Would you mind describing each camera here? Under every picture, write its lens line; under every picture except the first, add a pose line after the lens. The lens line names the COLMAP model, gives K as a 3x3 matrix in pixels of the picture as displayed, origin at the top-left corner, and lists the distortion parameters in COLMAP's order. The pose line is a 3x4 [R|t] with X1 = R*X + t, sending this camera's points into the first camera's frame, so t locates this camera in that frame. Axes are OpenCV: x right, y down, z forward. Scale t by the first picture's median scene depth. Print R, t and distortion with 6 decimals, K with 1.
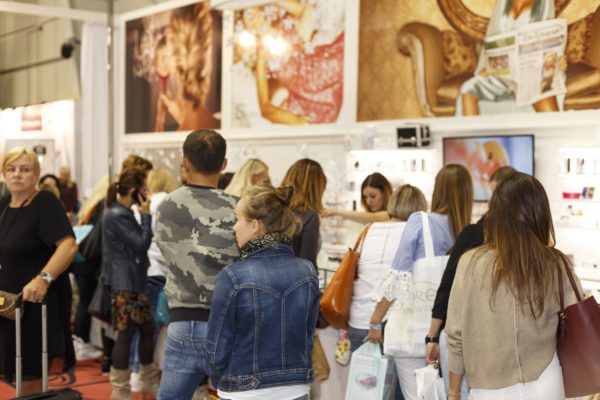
lens RADIAL K [[865.9, 0, 300.0], [0, 865.9, 200.0], [0, 0, 1]] dist [-0.005525, -0.039663]
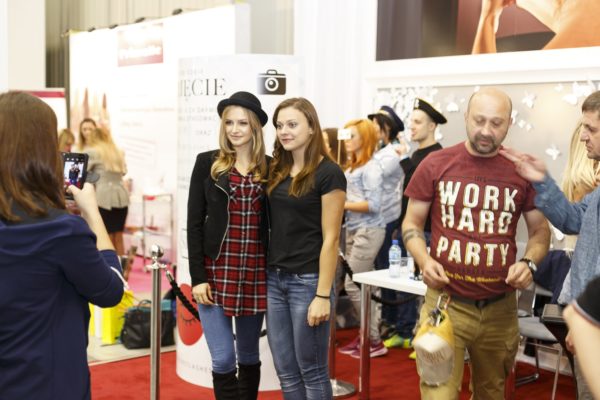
lens RADIAL K [[865.9, 0, 300.0], [0, 865.9, 200.0], [0, 0, 1]] dist [-0.005525, -0.039663]
pose [[0.999995, 0.002558, -0.001734, -0.387929], [-0.002469, 0.998786, 0.049197, -0.029206], [0.001858, -0.049192, 0.998788, 0.762295]]
